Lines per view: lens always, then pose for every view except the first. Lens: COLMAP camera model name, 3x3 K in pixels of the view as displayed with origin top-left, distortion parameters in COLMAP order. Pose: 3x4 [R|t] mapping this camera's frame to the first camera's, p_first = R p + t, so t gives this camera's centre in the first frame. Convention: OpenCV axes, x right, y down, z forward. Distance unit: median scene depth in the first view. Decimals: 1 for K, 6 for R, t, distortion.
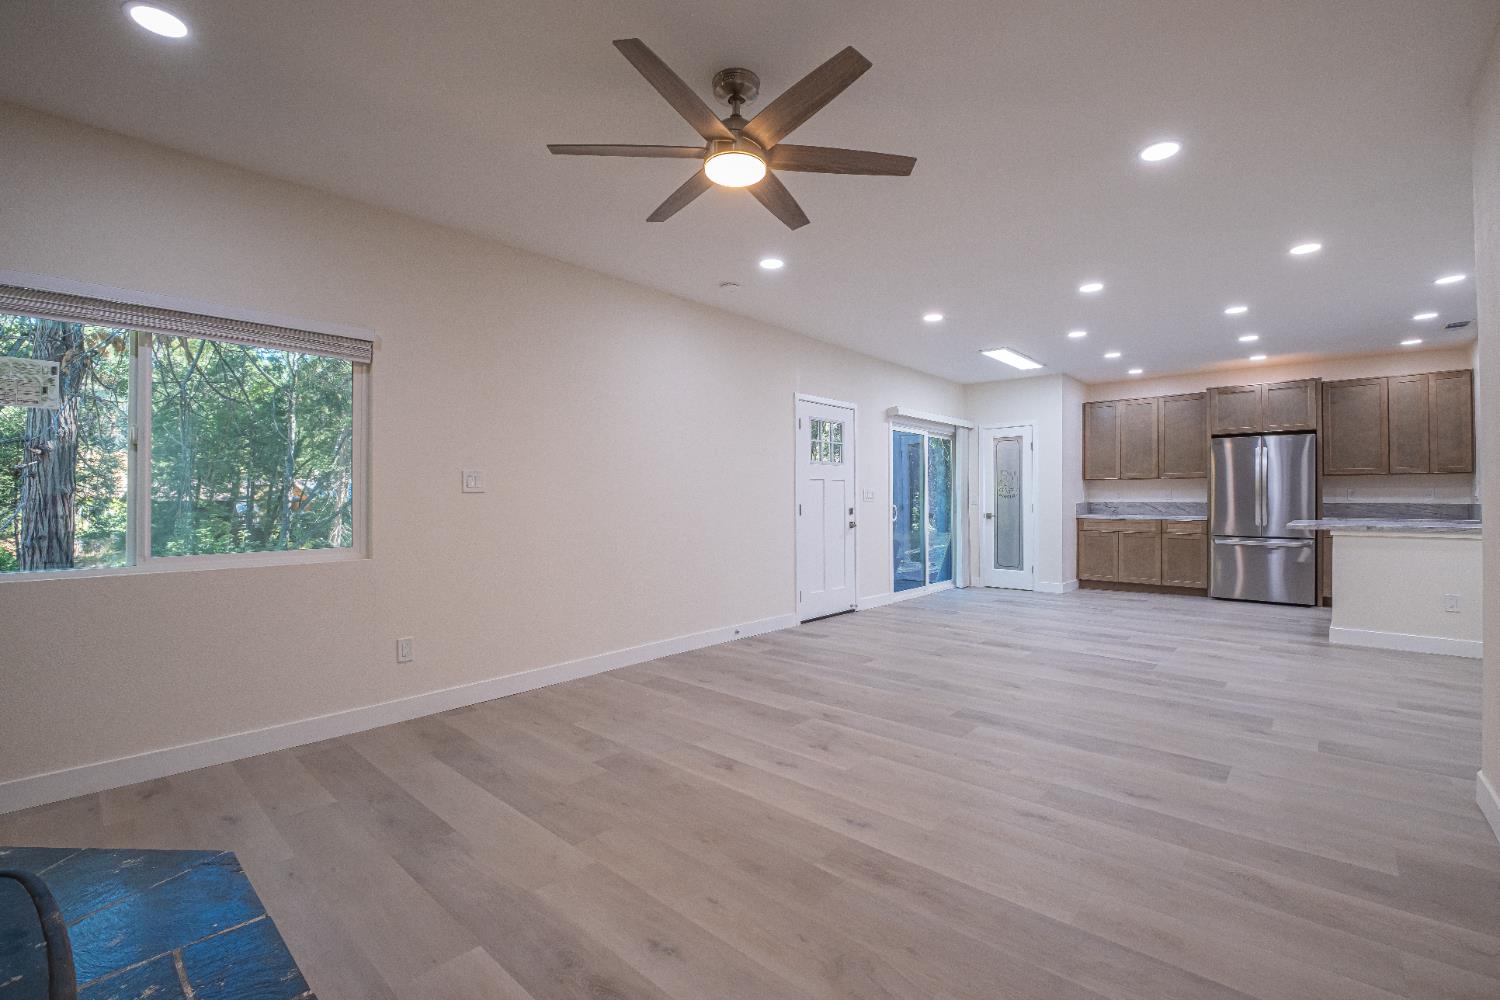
lens RADIAL K [[651.6, 0, 751.7], [0, 651.6, 494.3], [0, 0, 1]] dist [-0.027263, -0.004092]
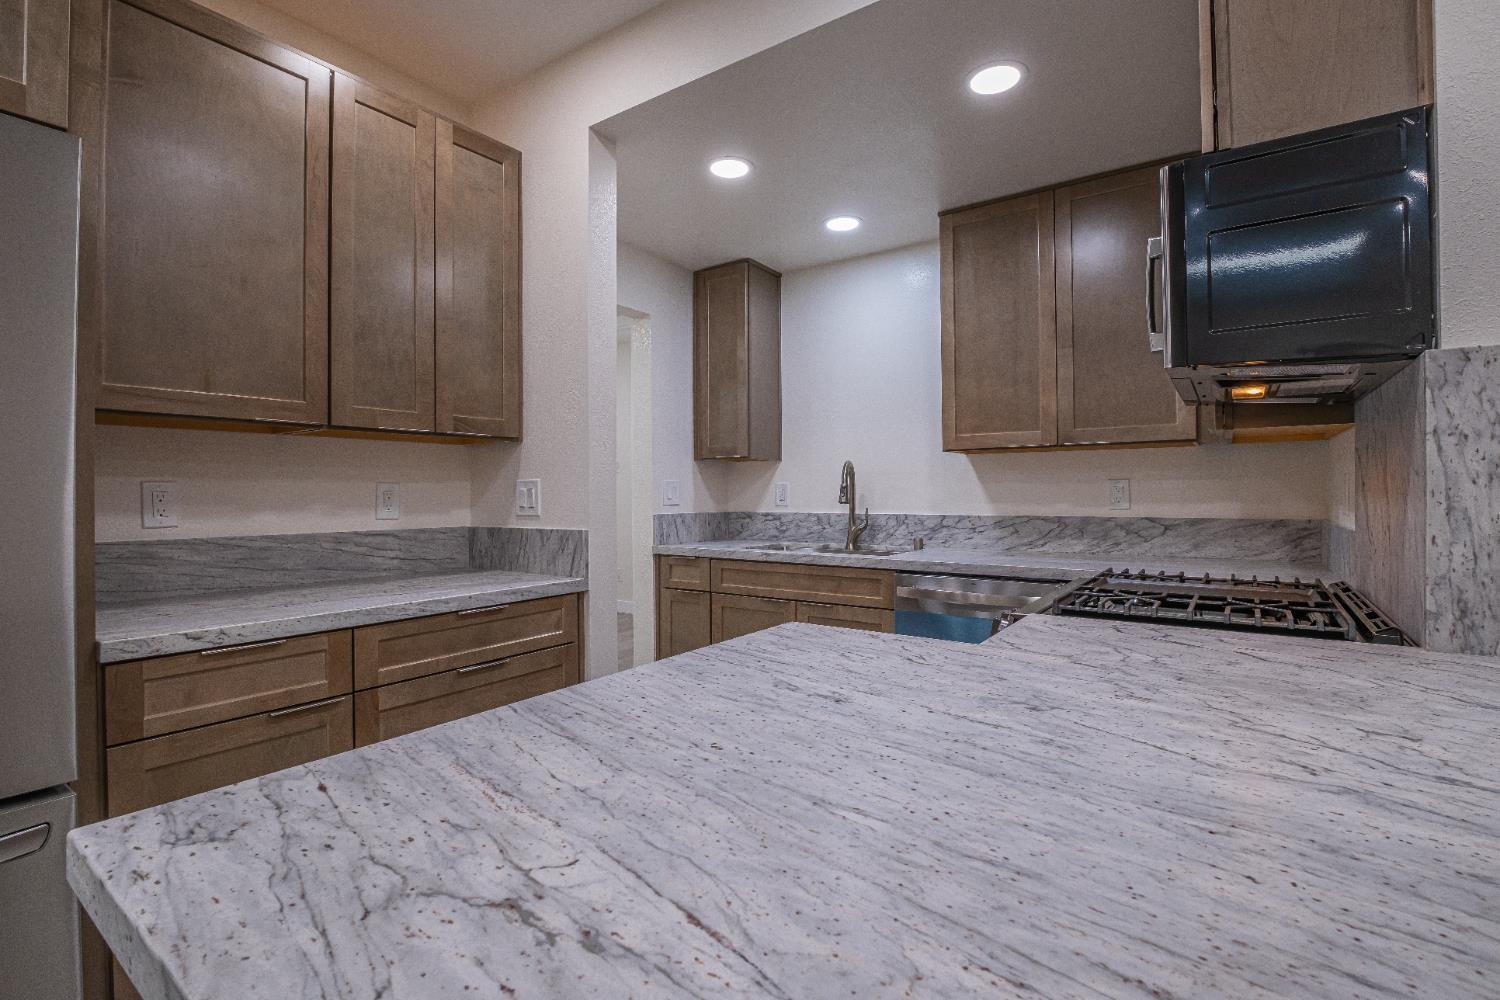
lens RADIAL K [[685.0, 0, 752.2], [0, 685.0, 491.7], [0, 0, 1]] dist [-0.028598, -0.000329]
pose [[-0.128201, 0.004288, 0.991739, 0.691829], [0.001979, 0.999990, -0.004068, -0.003318], [-0.991746, 0.001441, -0.128208, 0.843908]]
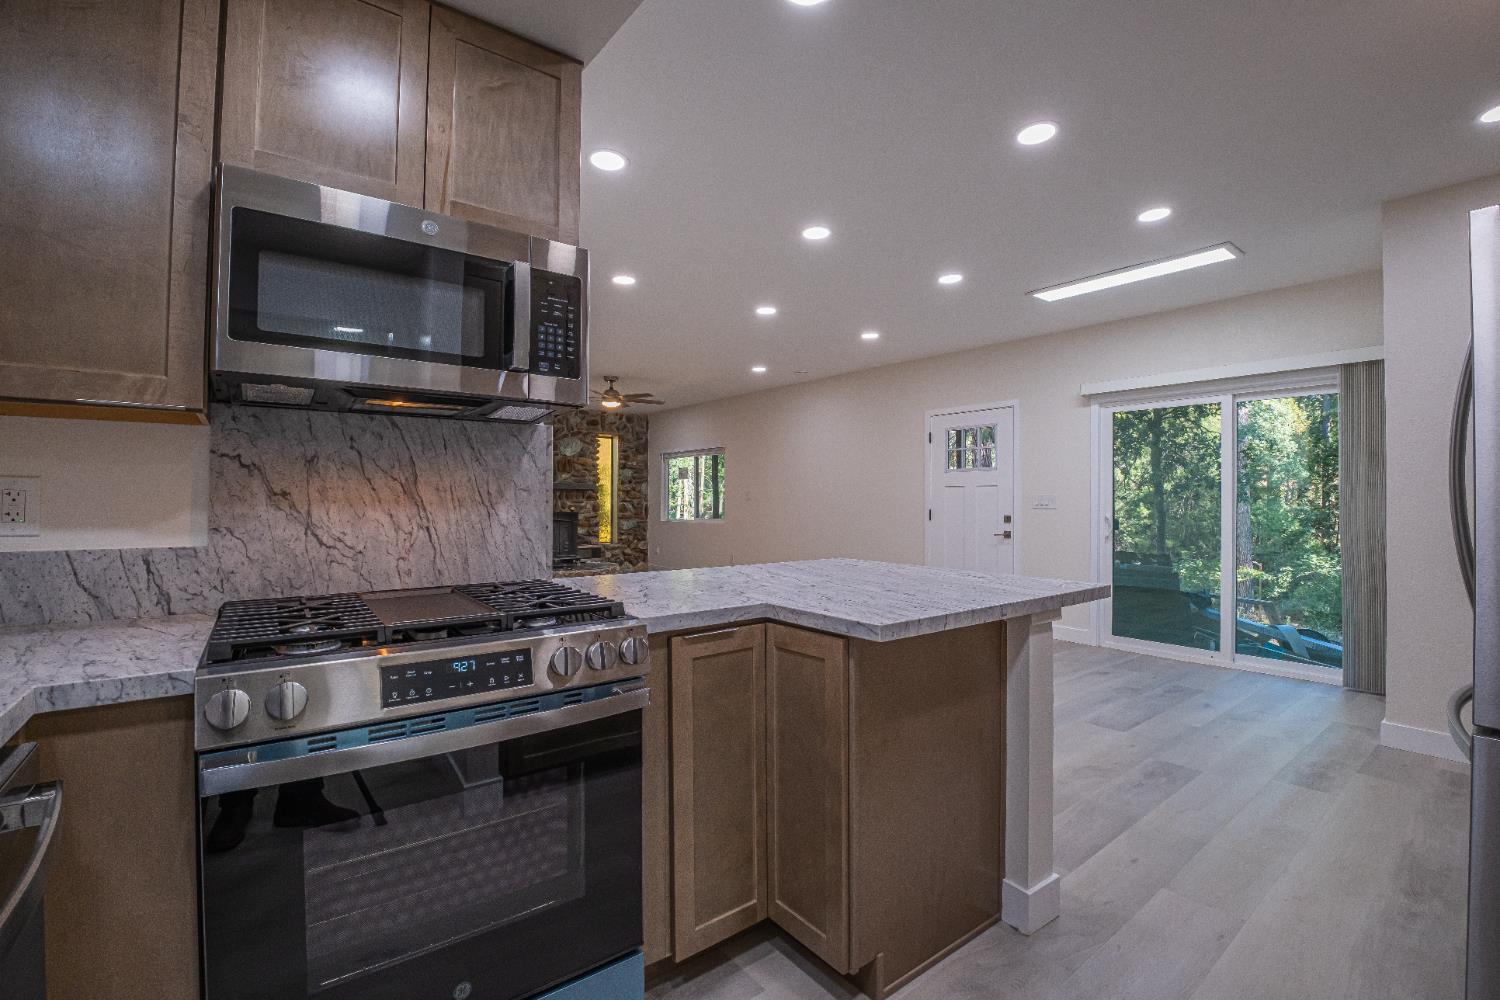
lens RADIAL K [[651.6, 0, 751.7], [0, 651.6, 494.3], [0, 0, 1]] dist [-0.027263, -0.004092]
pose [[-0.169866, -0.005989, -0.985449, 1.109587], [0.003500, 0.999972, -0.006681, -0.004384], [0.985461, -0.004584, -0.169840, 0.801042]]
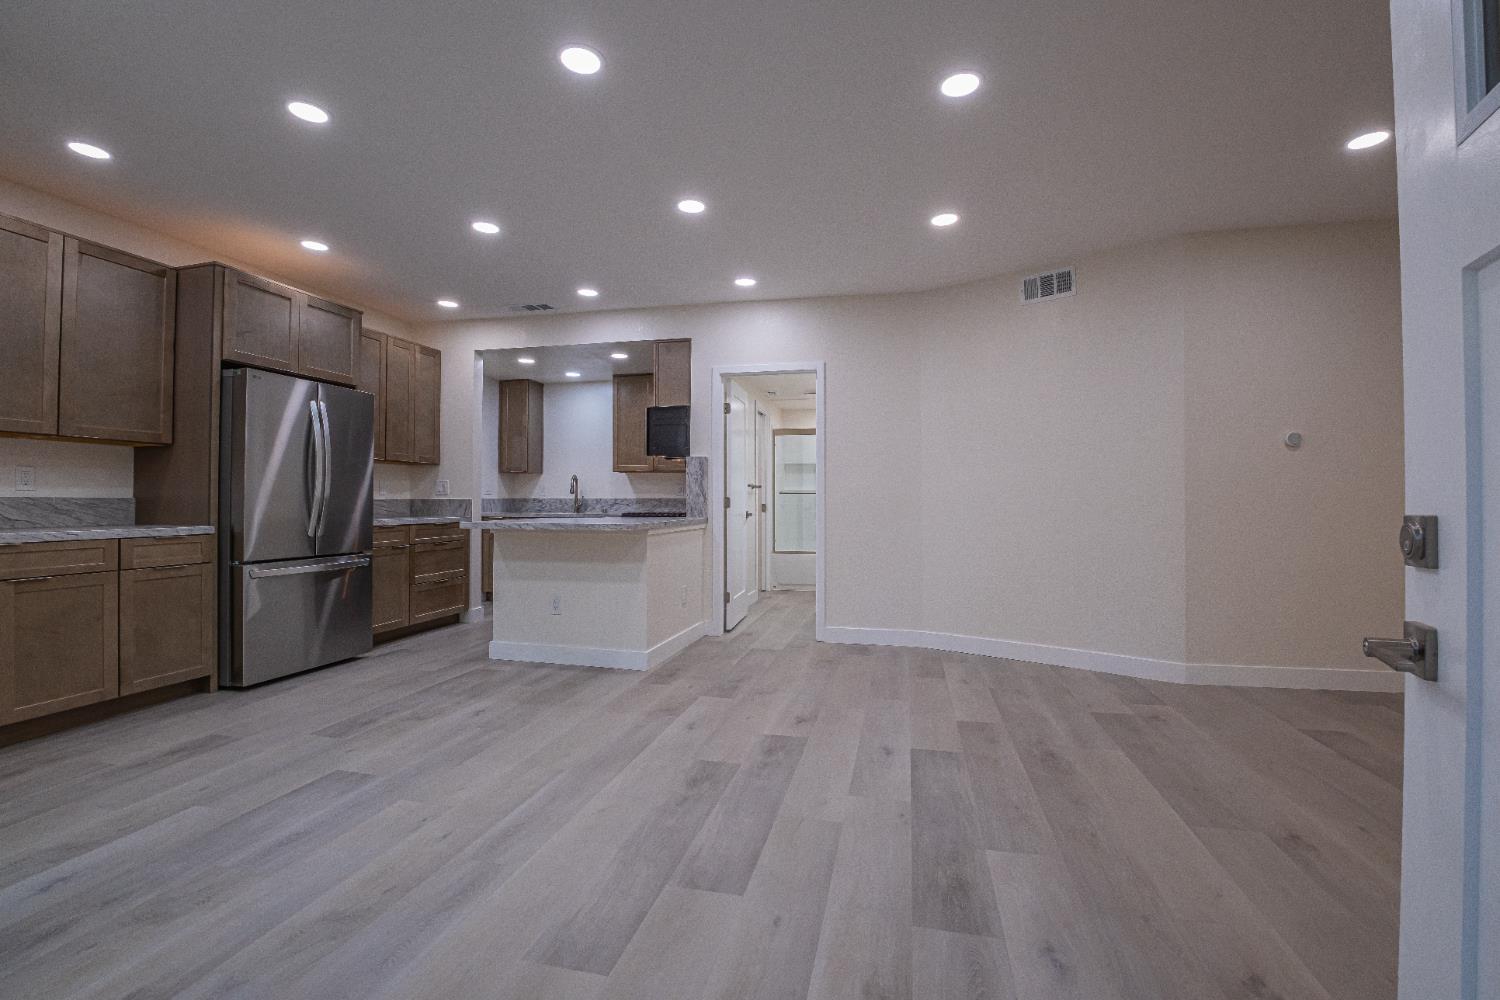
lens RADIAL K [[651.6, 0, 751.7], [0, 651.6, 494.3], [0, 0, 1]] dist [-0.027263, -0.004092]
pose [[-0.482830, 0.009592, 0.875662, 0.103305], [-0.003674, 0.999909, -0.012978, 0.017433], [-0.875707, -0.009483, -0.482750, 0.970791]]
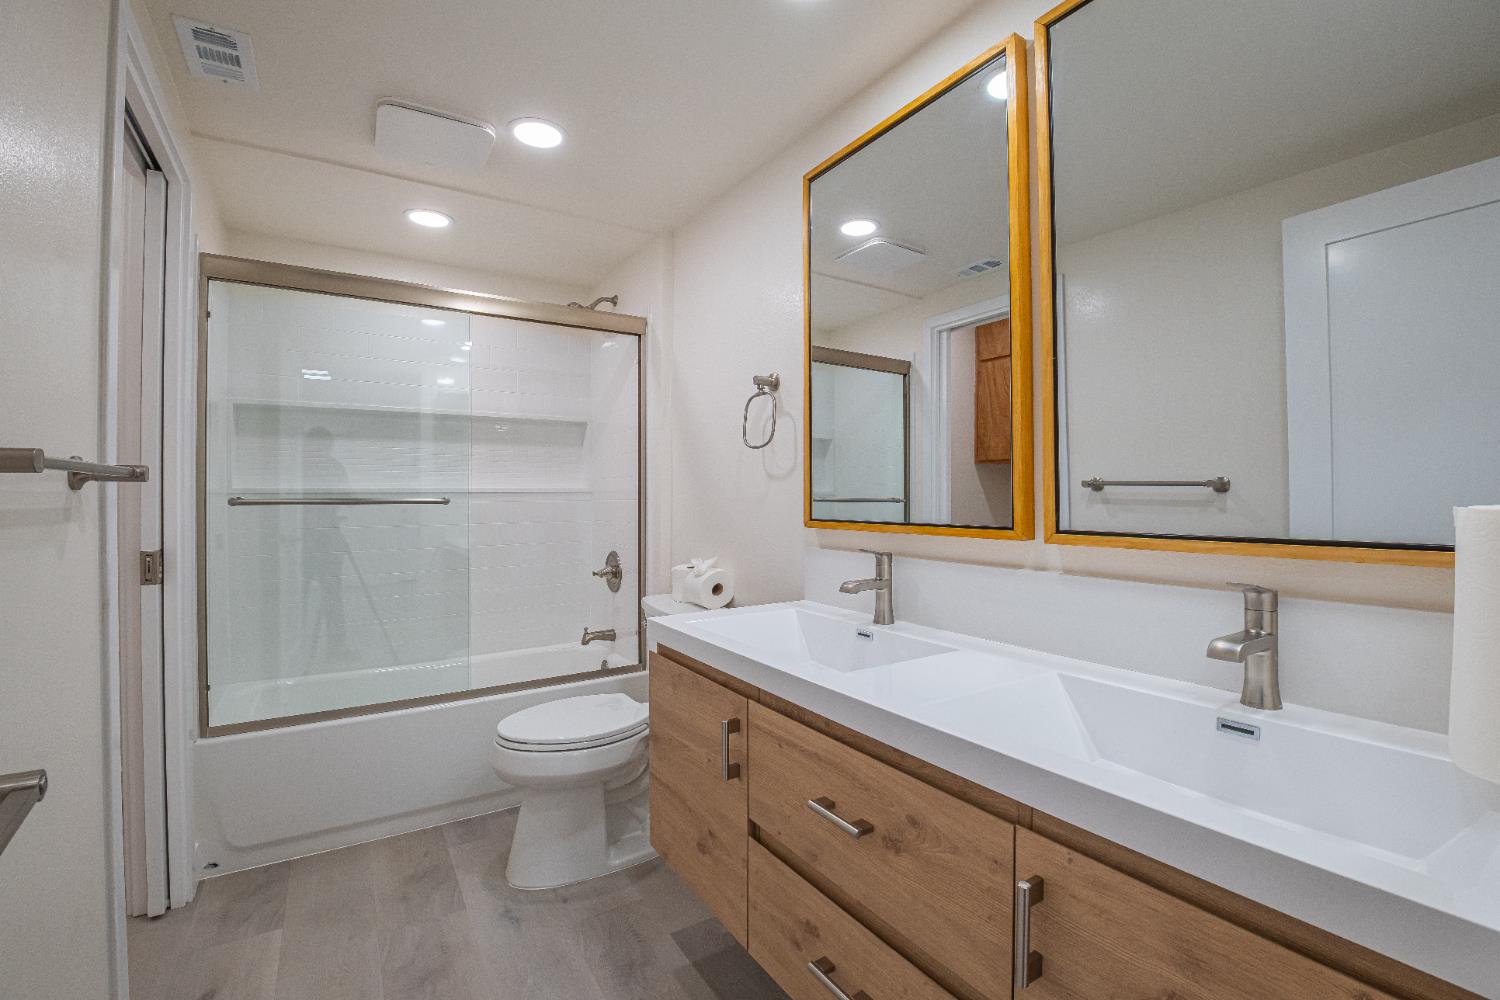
lens RADIAL K [[651.6, 0, 751.7], [0, 651.6, 494.3], [0, 0, 1]] dist [-0.027263, -0.004092]
pose [[-0.960494, 0.018031, 0.277716, 0.788356], [0.011848, 0.999644, -0.023926, 0.006651], [-0.278048, -0.019690, -0.960365, 0.580200]]
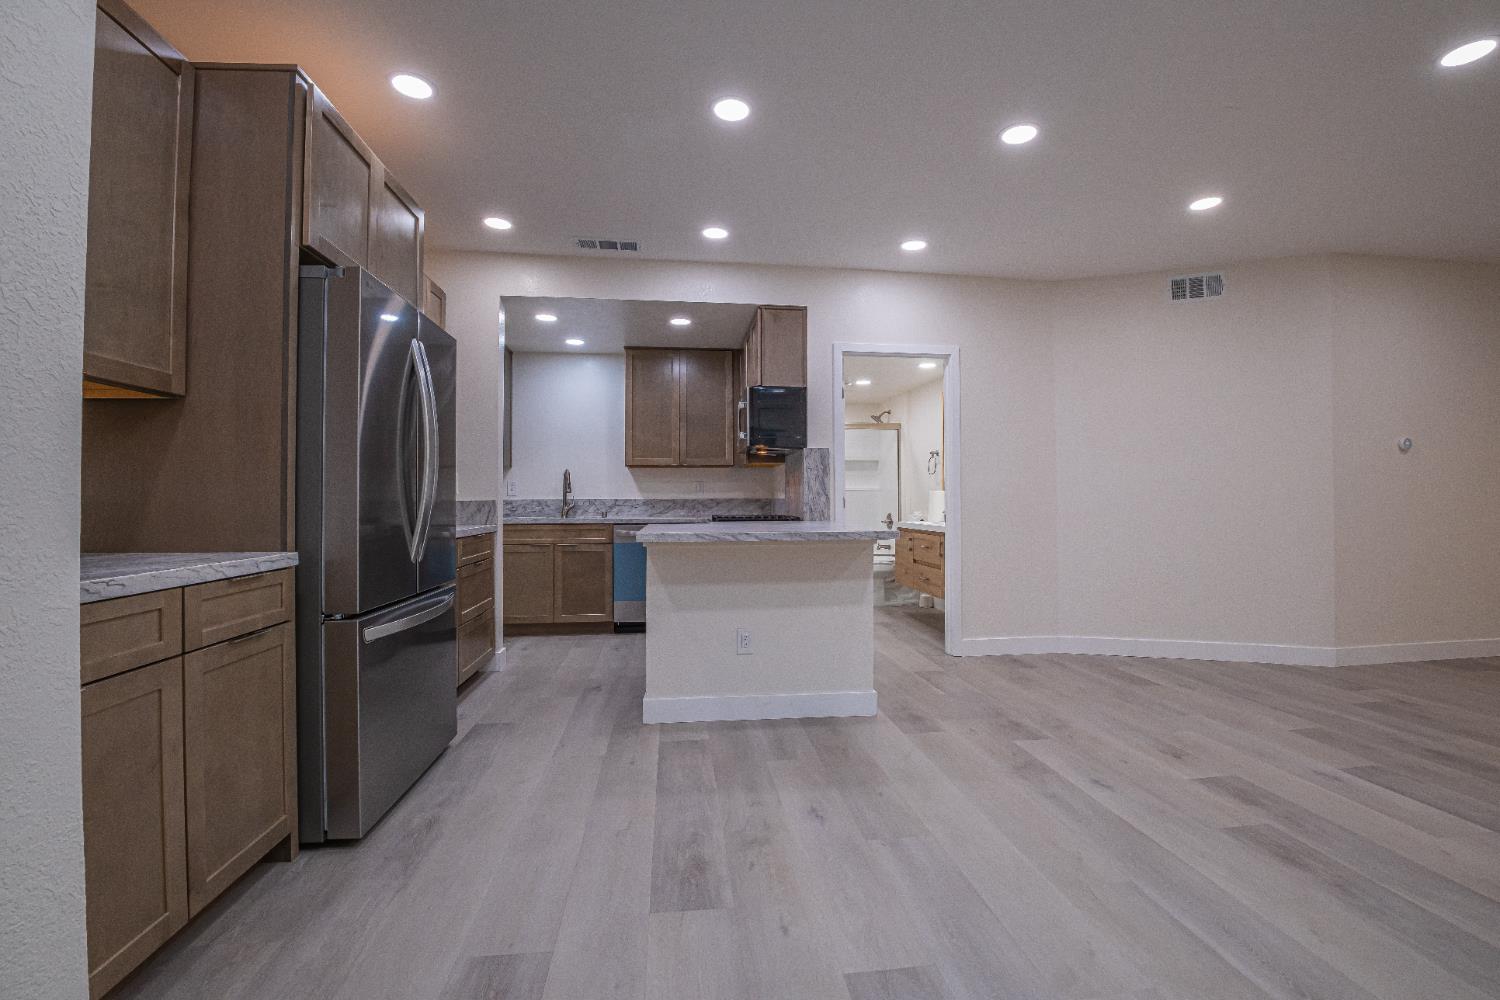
lens RADIAL K [[651.6, 0, 751.7], [0, 651.6, 494.3], [0, 0, 1]] dist [-0.027263, -0.004092]
pose [[-0.754991, 0.011138, 0.655641, 0.441579], [0.002948, 0.999903, -0.013591, 0.017308], [-0.655729, -0.008328, -0.754951, 1.190023]]
